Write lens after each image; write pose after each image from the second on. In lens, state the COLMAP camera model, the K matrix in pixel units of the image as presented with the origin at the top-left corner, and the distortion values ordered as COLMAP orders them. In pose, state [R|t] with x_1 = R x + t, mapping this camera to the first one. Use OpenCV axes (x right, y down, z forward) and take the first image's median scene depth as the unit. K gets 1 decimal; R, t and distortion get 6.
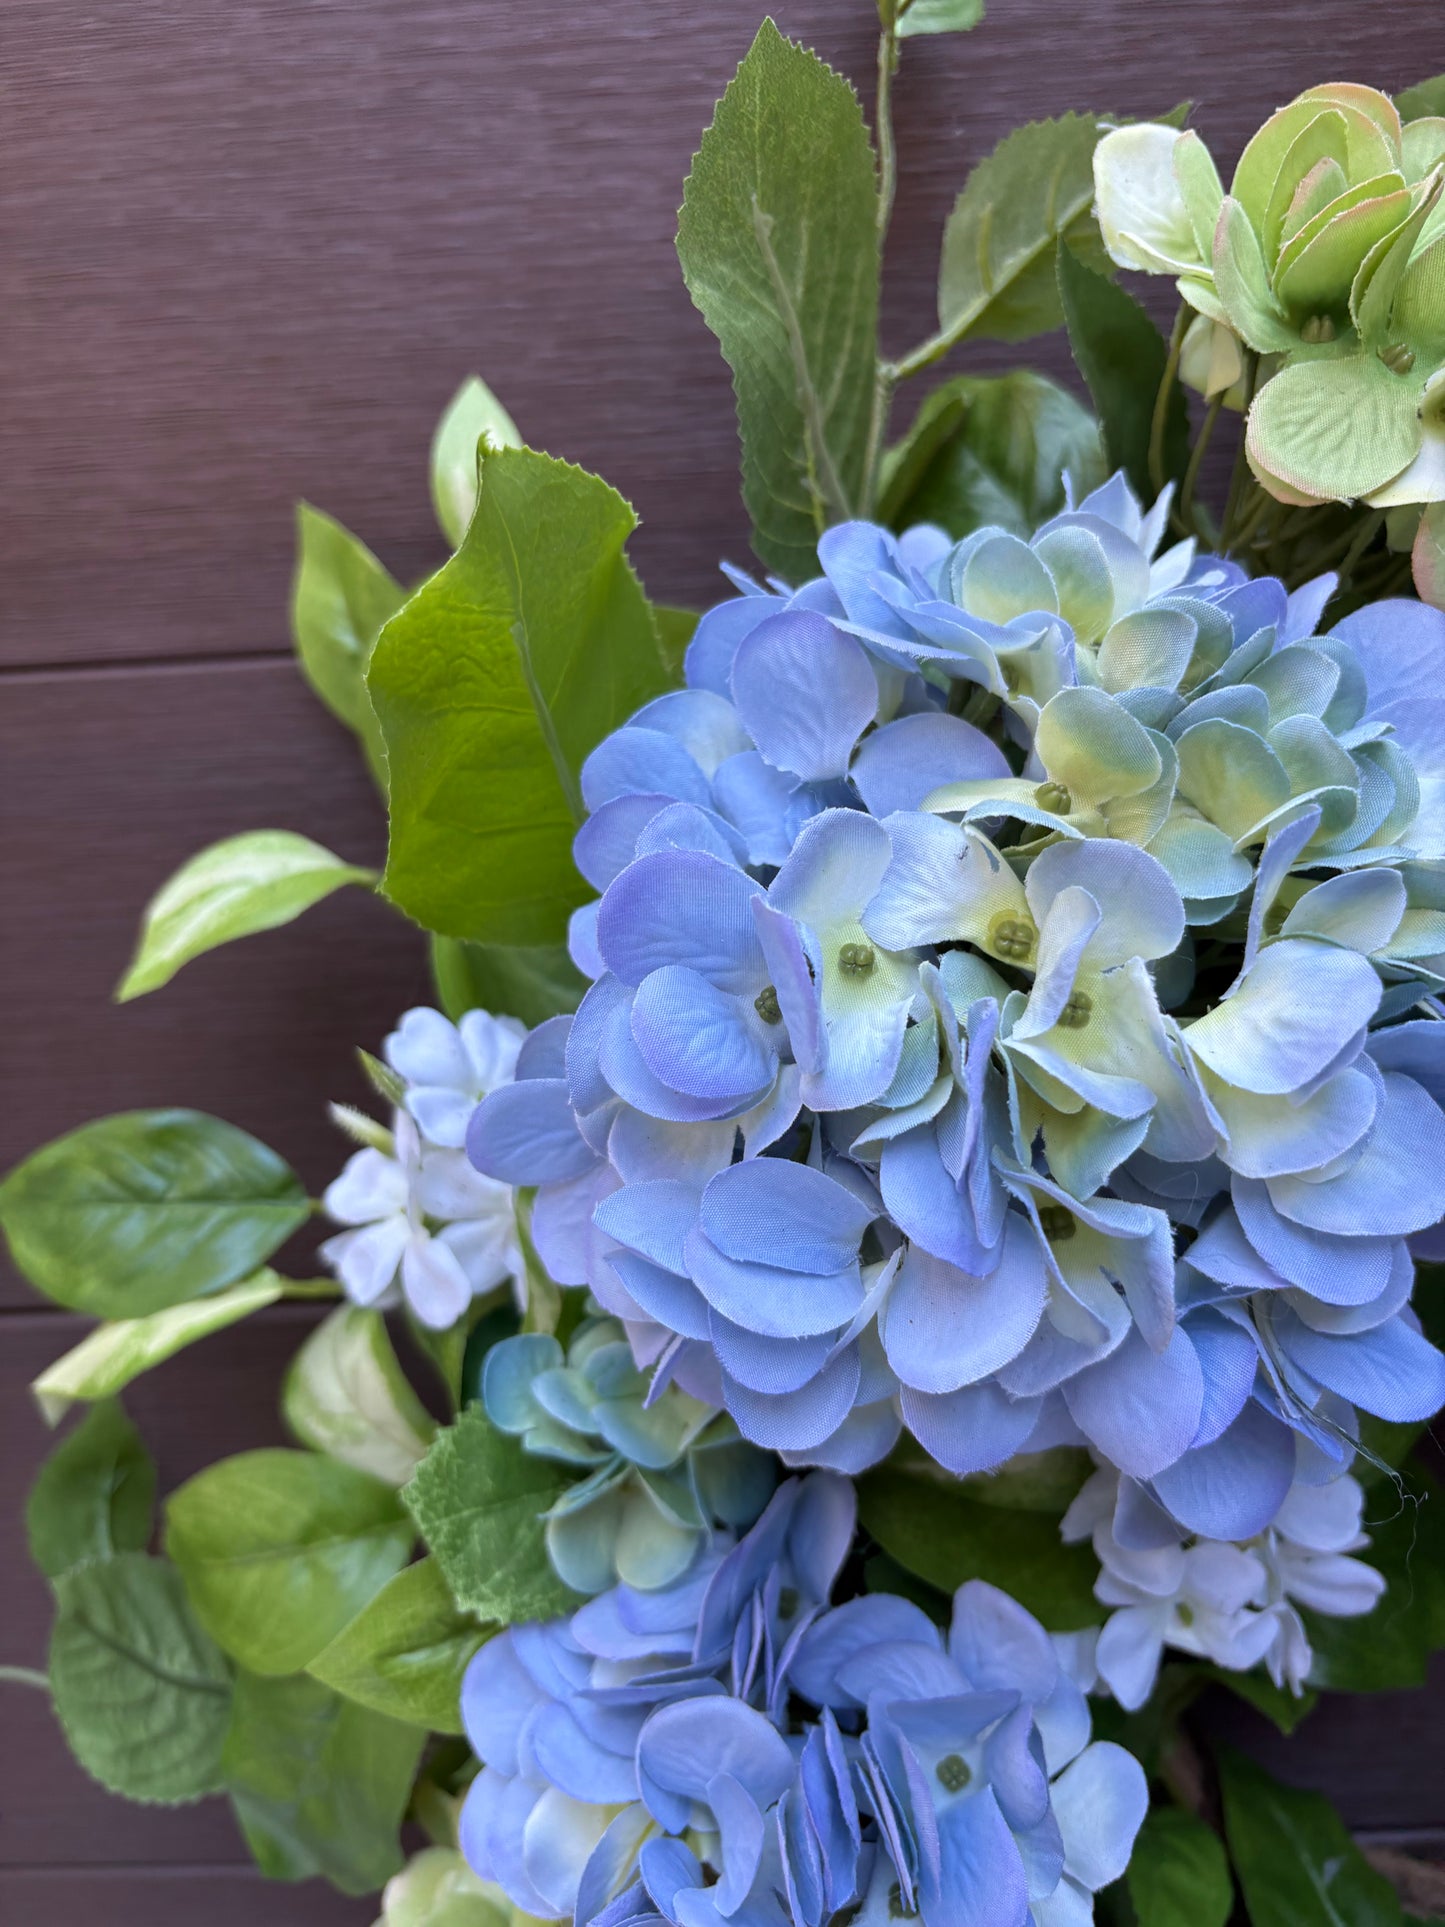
lens RADIAL K [[1513.2, 0, 730.6], [0, 1513.2, 970.8], [0, 0, 1]] dist [0.005926, 0.000745]
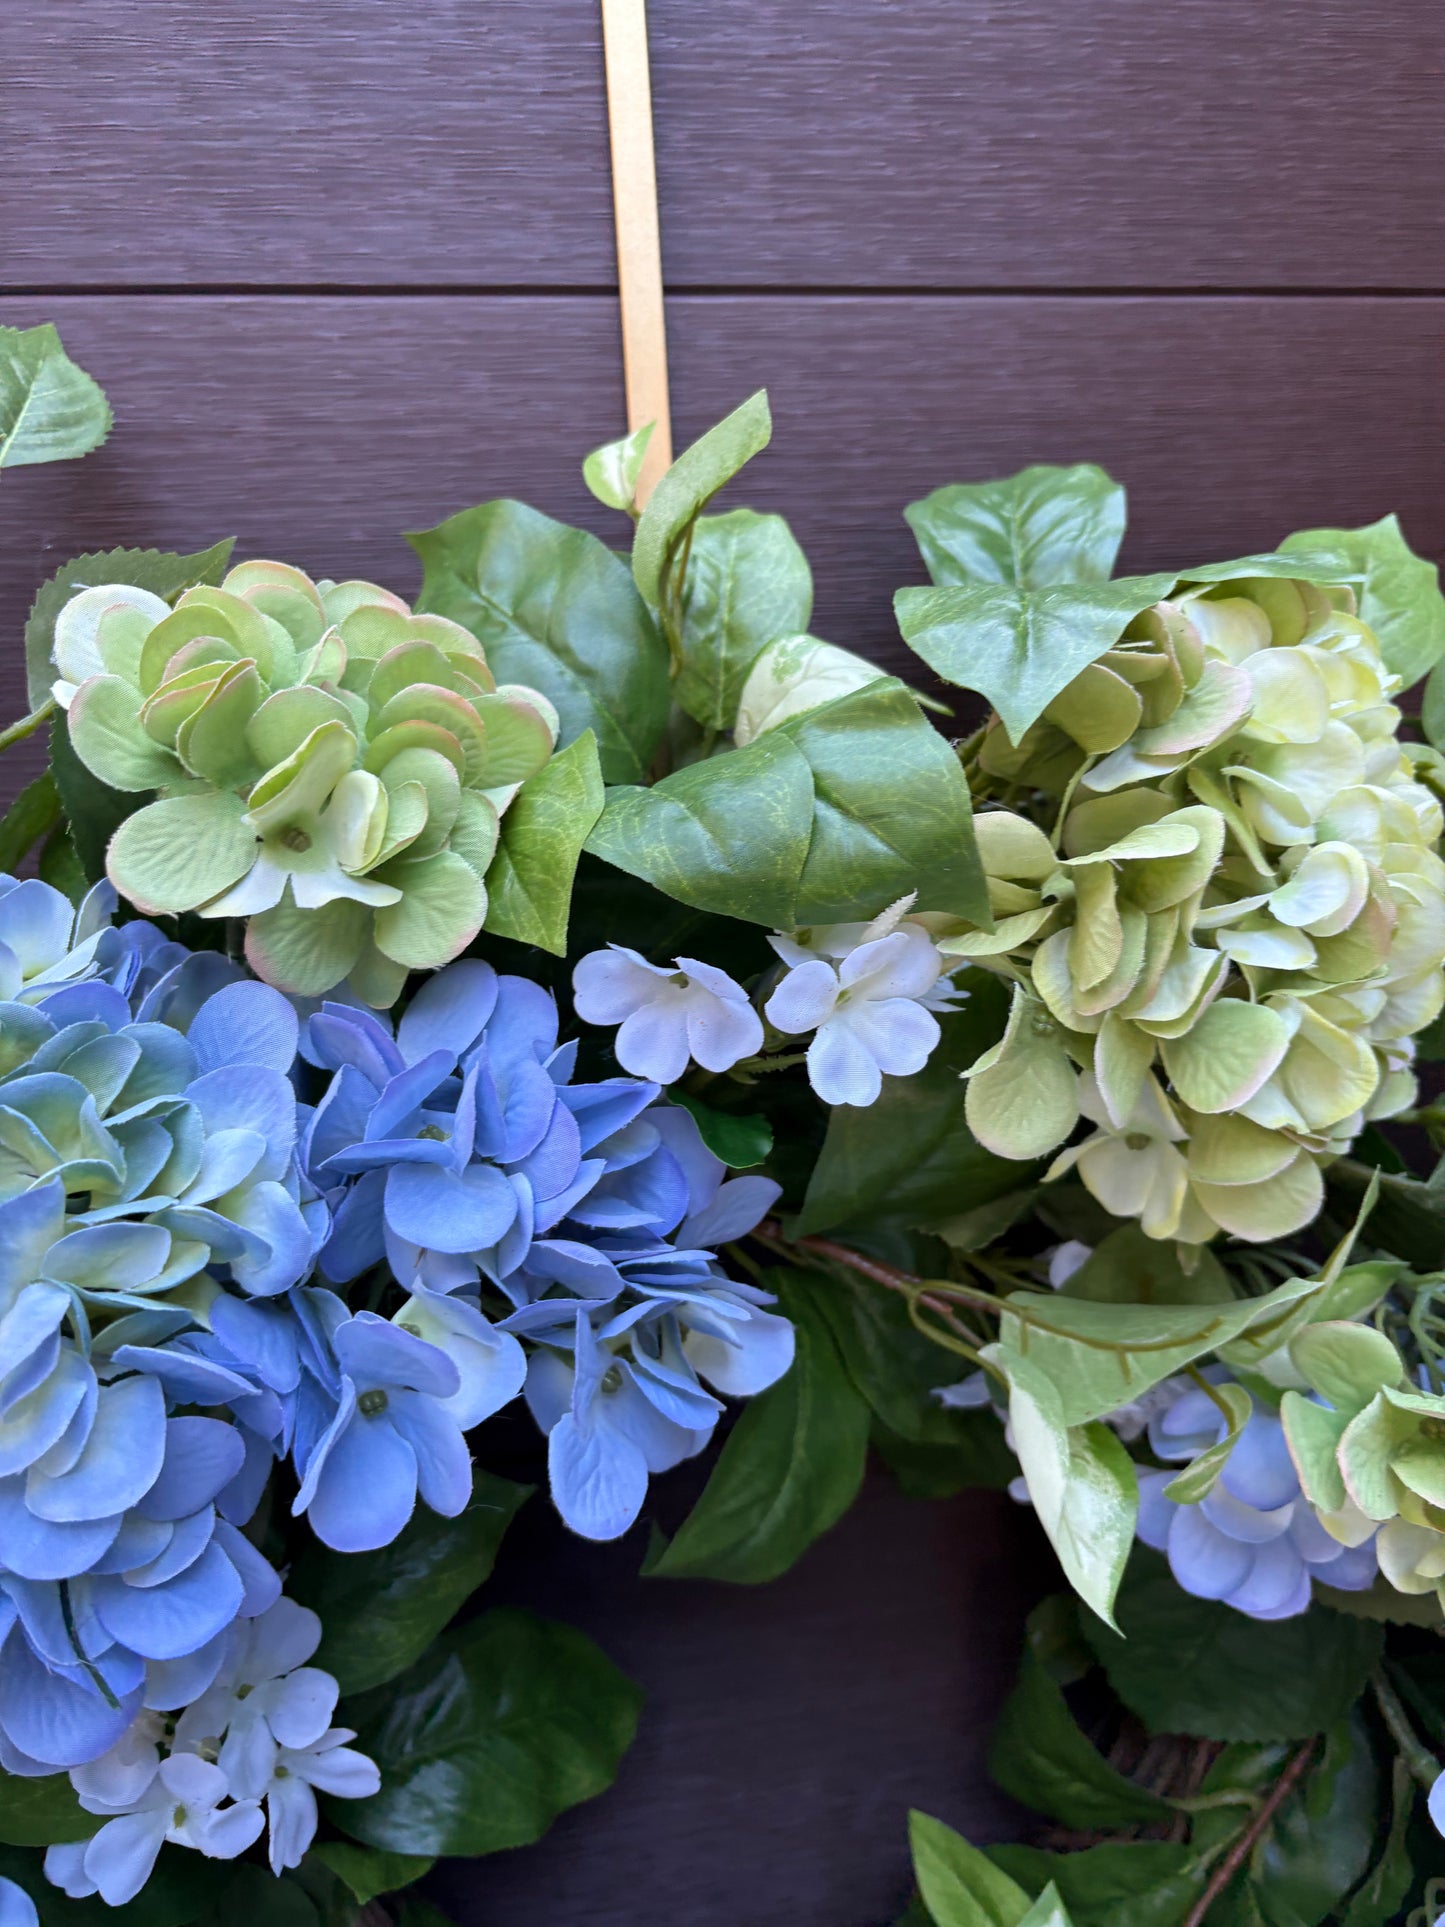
lens RADIAL K [[1513.2, 0, 730.6], [0, 1513.2, 970.8], [0, 0, 1]] dist [0.005926, 0.000745]
pose [[0.987792, -0.017392, 0.154802, 0.655290], [0.029527, 0.996637, -0.076434, -0.146598], [-0.152952, 0.080072, 0.984984, -0.325622]]
